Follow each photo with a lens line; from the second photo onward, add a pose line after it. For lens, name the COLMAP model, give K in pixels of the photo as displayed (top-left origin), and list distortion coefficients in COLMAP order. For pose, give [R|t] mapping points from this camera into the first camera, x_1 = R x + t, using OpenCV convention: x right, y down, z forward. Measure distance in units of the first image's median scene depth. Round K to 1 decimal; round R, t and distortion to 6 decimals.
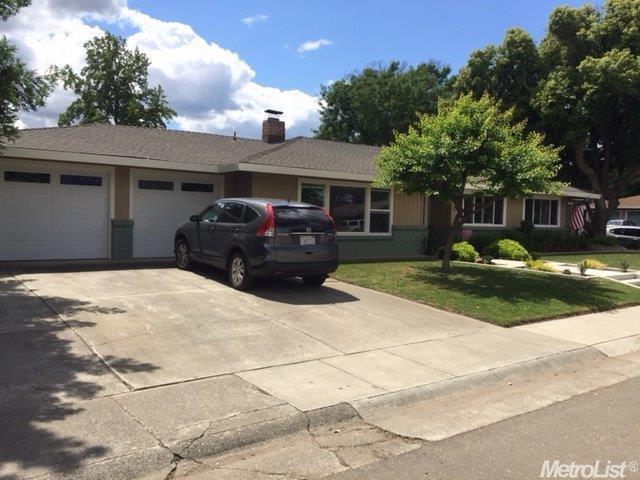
lens RADIAL K [[547.3, 0, 320.0], [0, 547.3, 240.0], [0, 0, 1]] dist [0.071571, -0.081932]
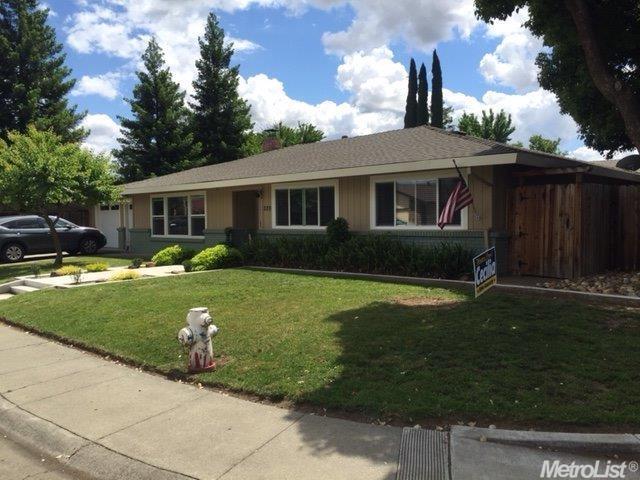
lens RADIAL K [[547.3, 0, 320.0], [0, 547.3, 240.0], [0, 0, 1]] dist [0.071571, -0.081932]
pose [[0.138117, 0.015079, -0.990301, 1.048896], [-0.018851, 0.999743, 0.012594, -0.020786], [0.990237, 0.016929, 0.138365, 0.951521]]
